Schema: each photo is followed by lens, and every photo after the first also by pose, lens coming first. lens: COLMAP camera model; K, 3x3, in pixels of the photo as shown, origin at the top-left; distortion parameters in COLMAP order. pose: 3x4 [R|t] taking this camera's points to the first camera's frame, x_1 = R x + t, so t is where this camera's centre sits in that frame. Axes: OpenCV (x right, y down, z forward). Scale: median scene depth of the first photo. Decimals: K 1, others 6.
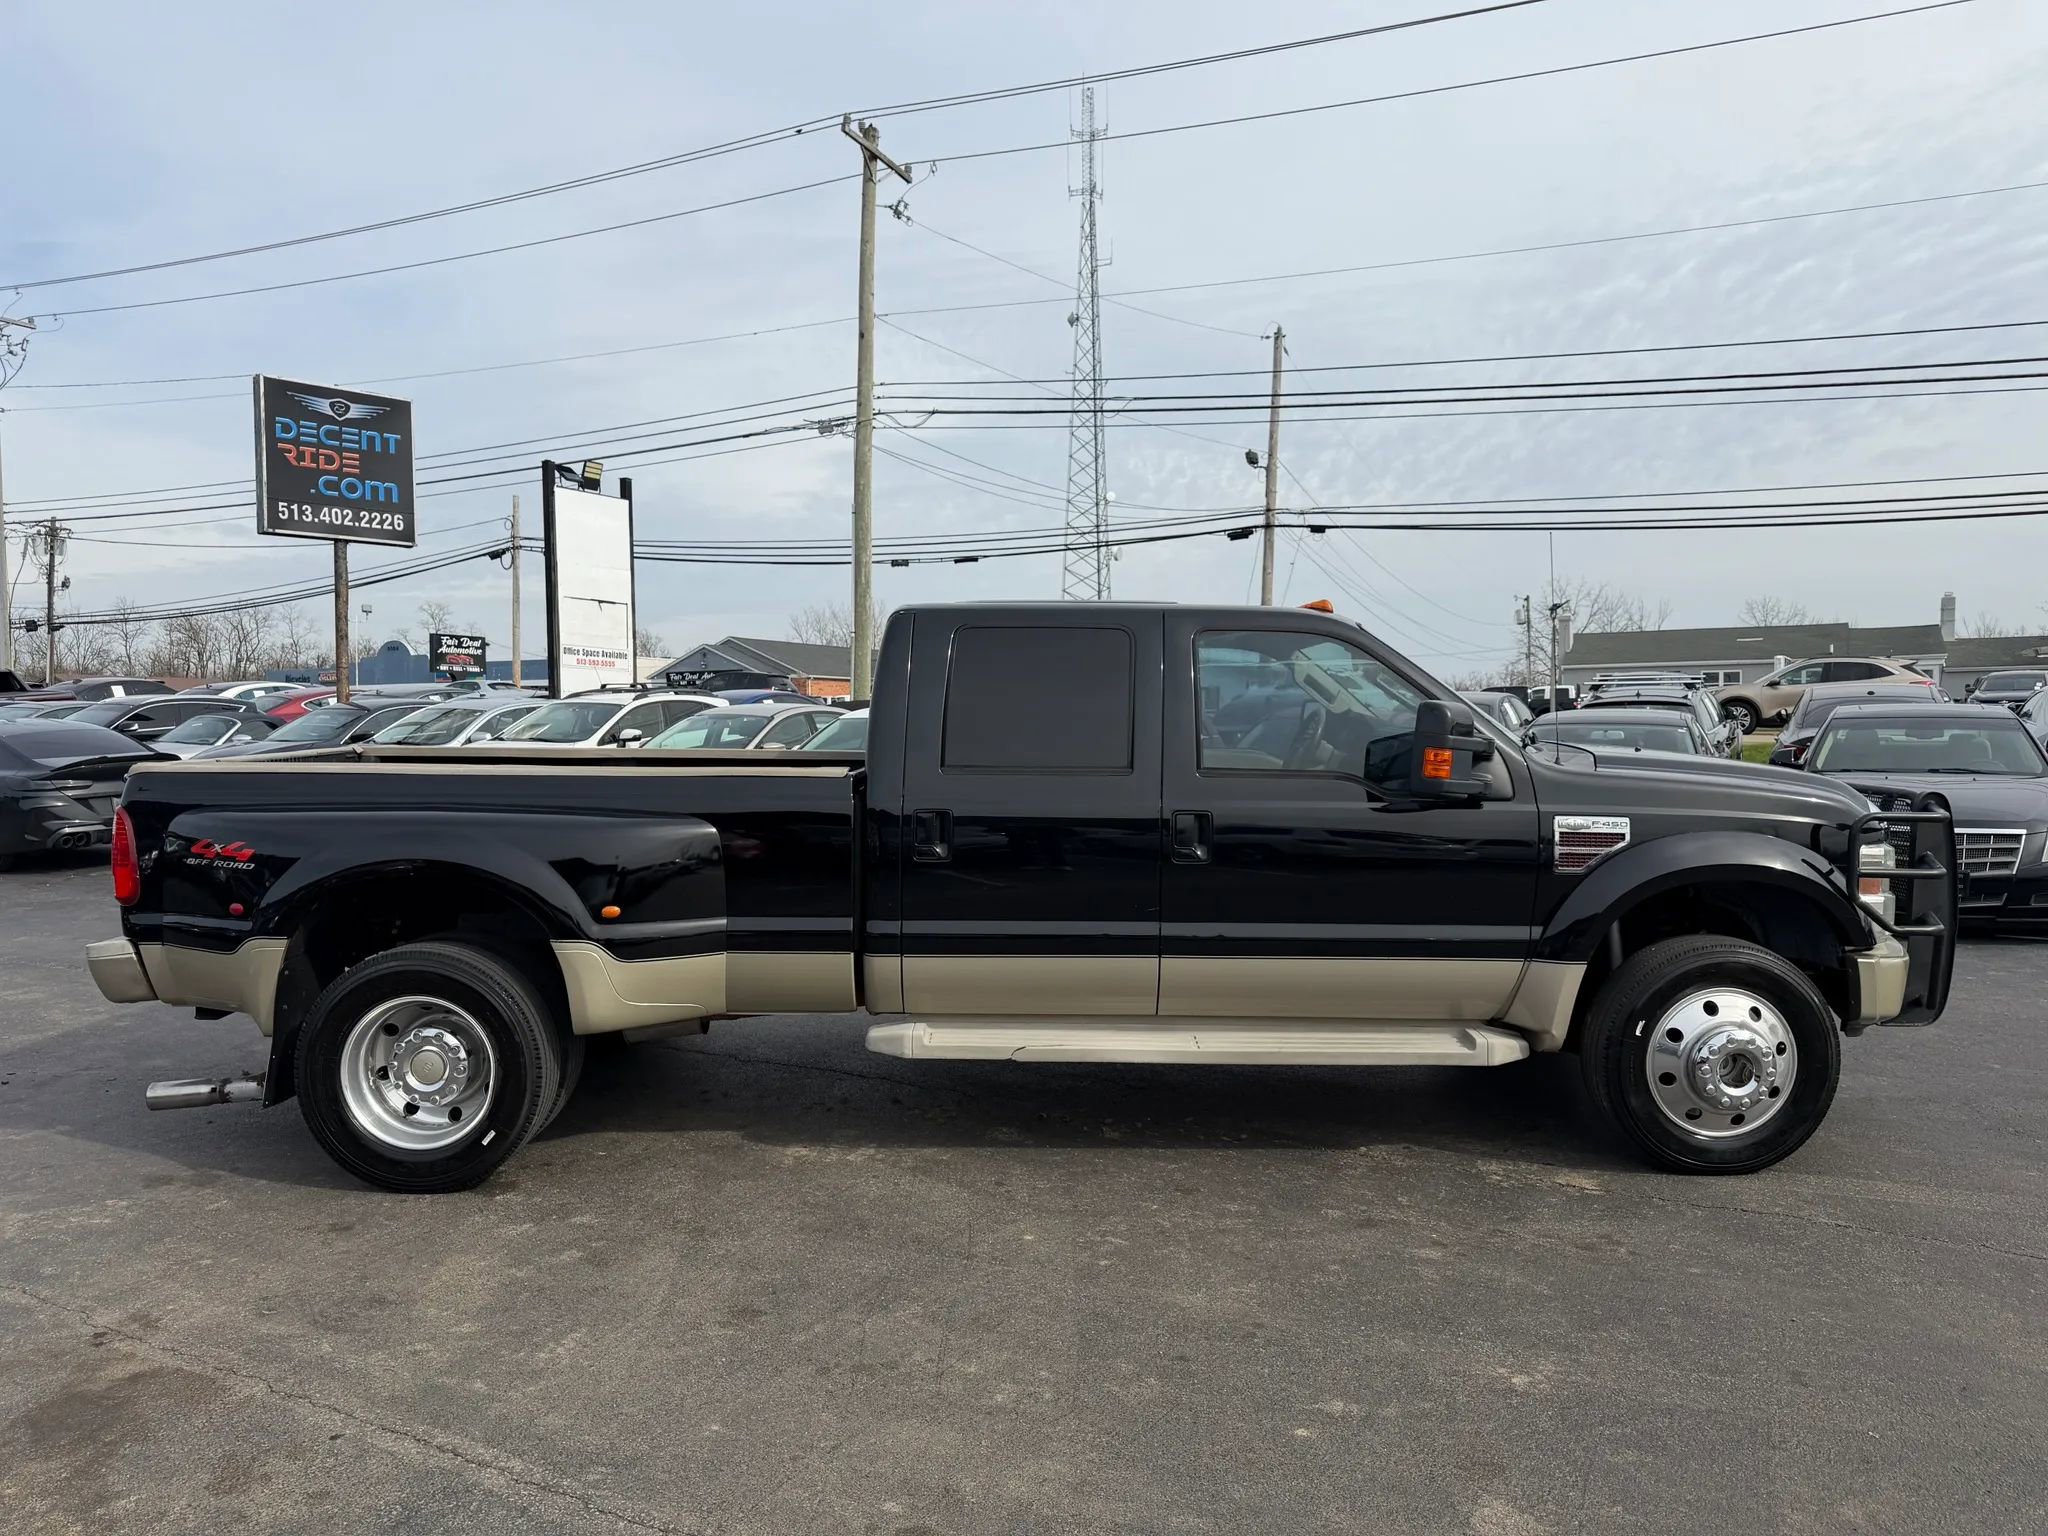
lens RADIAL K [[1490.2, 0, 1021.9], [0, 1490.2, 776.2], [0, 0, 1]] dist [0.034219, -0.048837]
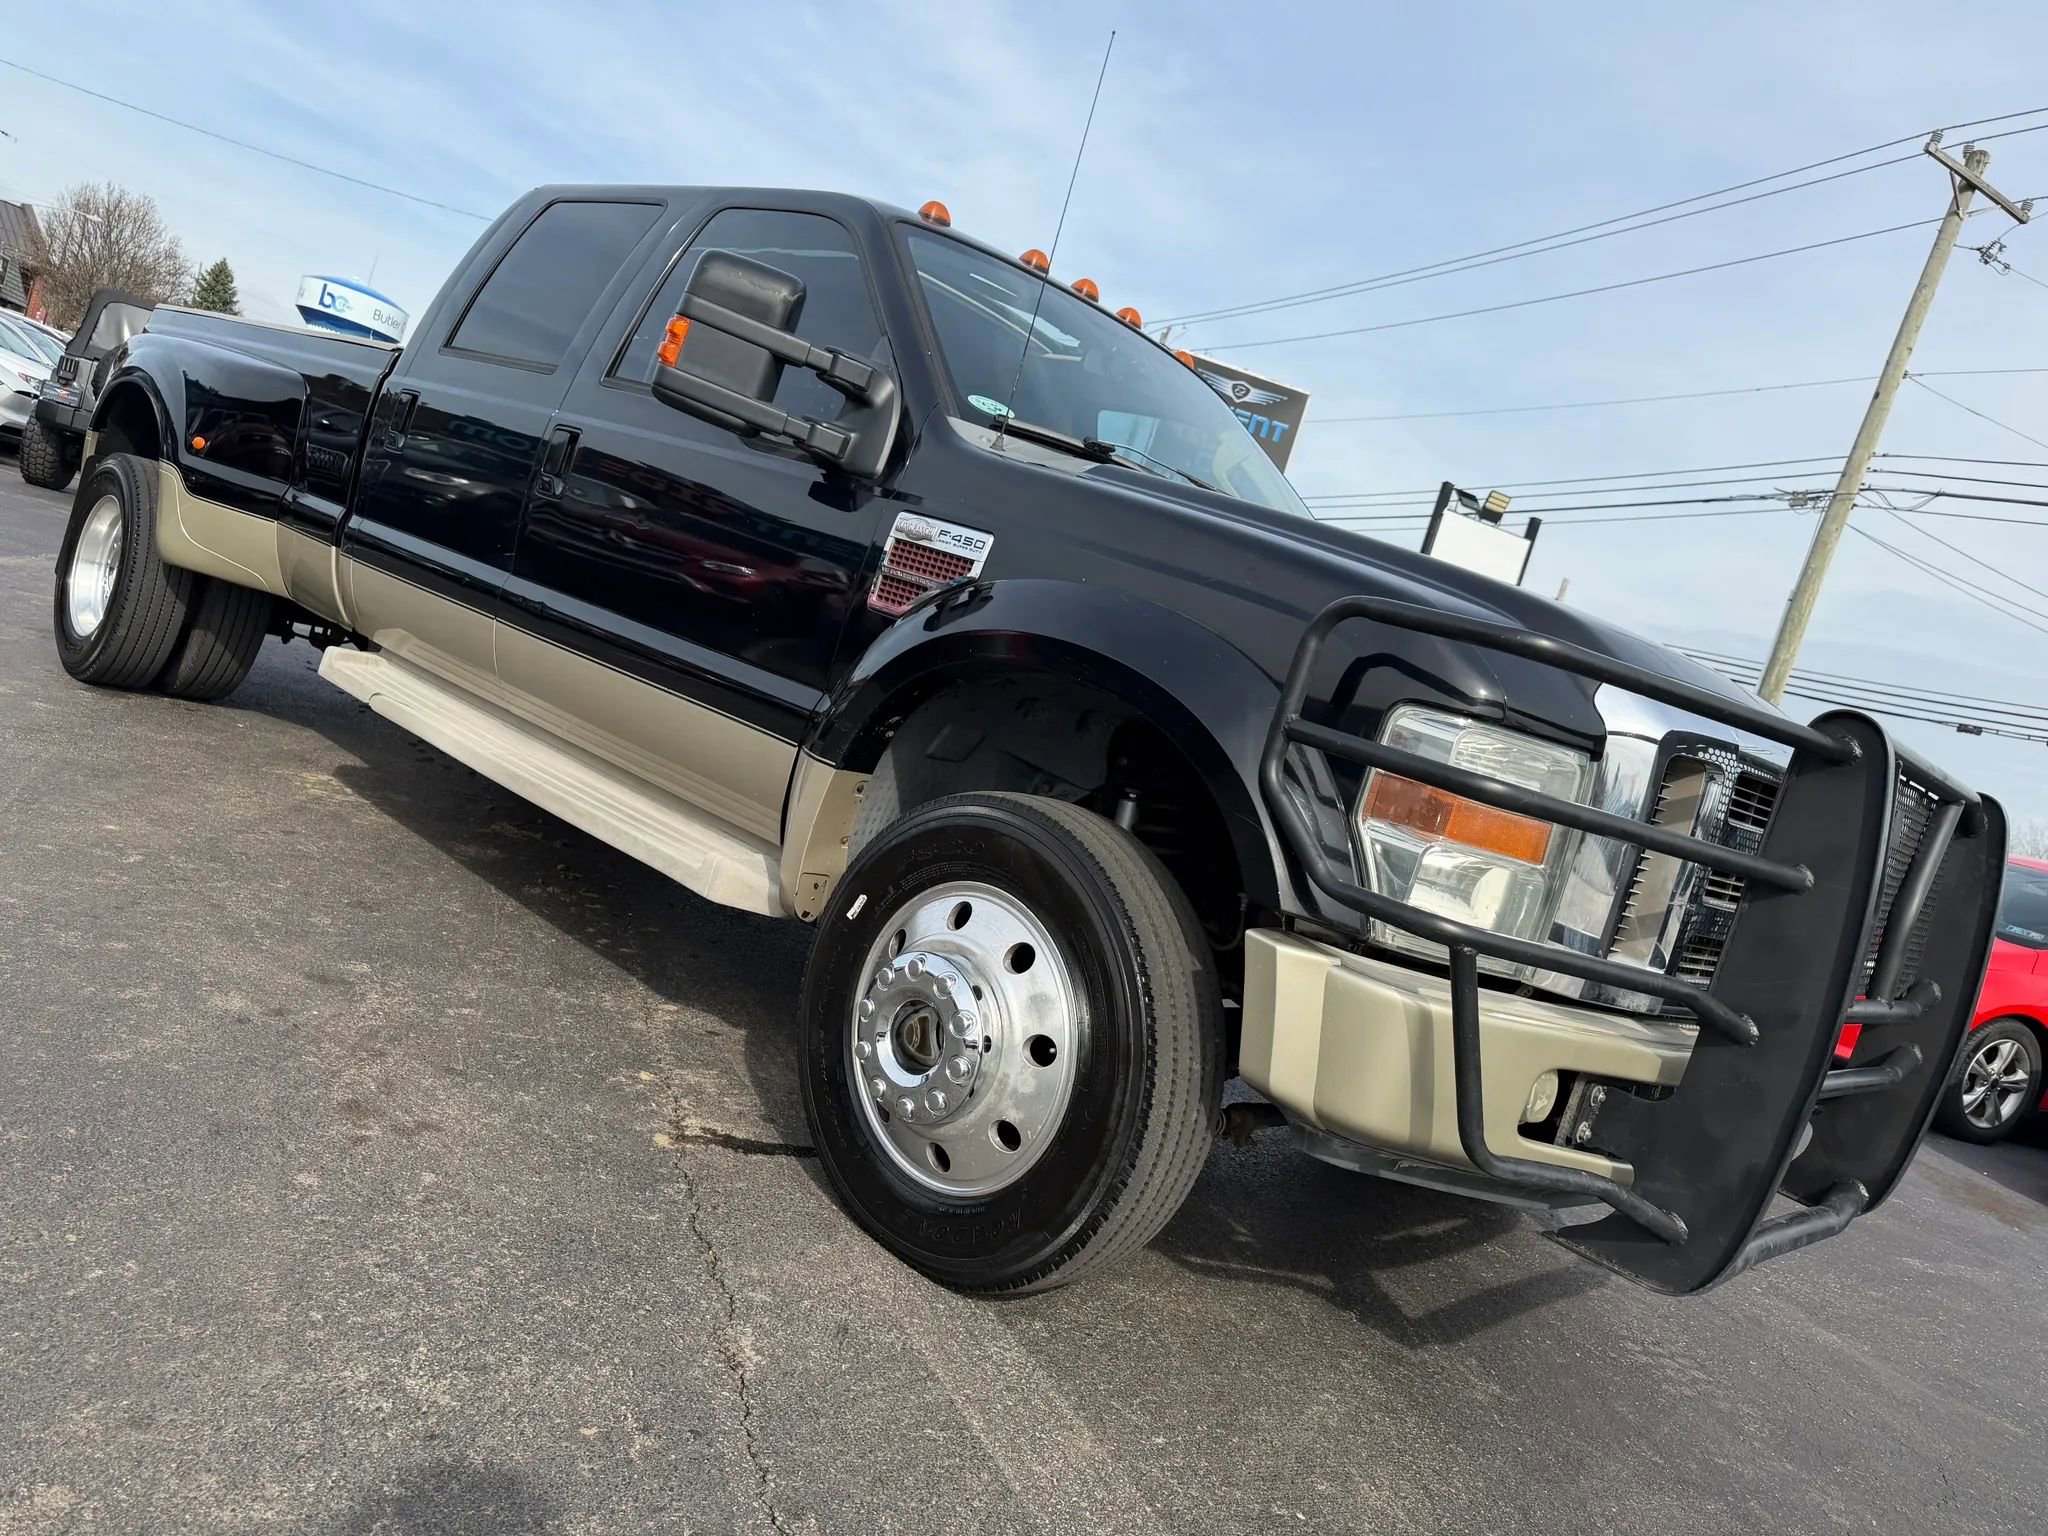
lens RADIAL K [[1490.2, 0, 1021.9], [0, 1490.2, 776.2], [0, 0, 1]] dist [0.034219, -0.048837]
pose [[0.687278, 0.255729, -0.679891, 0.219095], [-0.318515, 0.947296, 0.034332, 0.024076], [0.652837, 0.192960, 0.732509, 0.176444]]
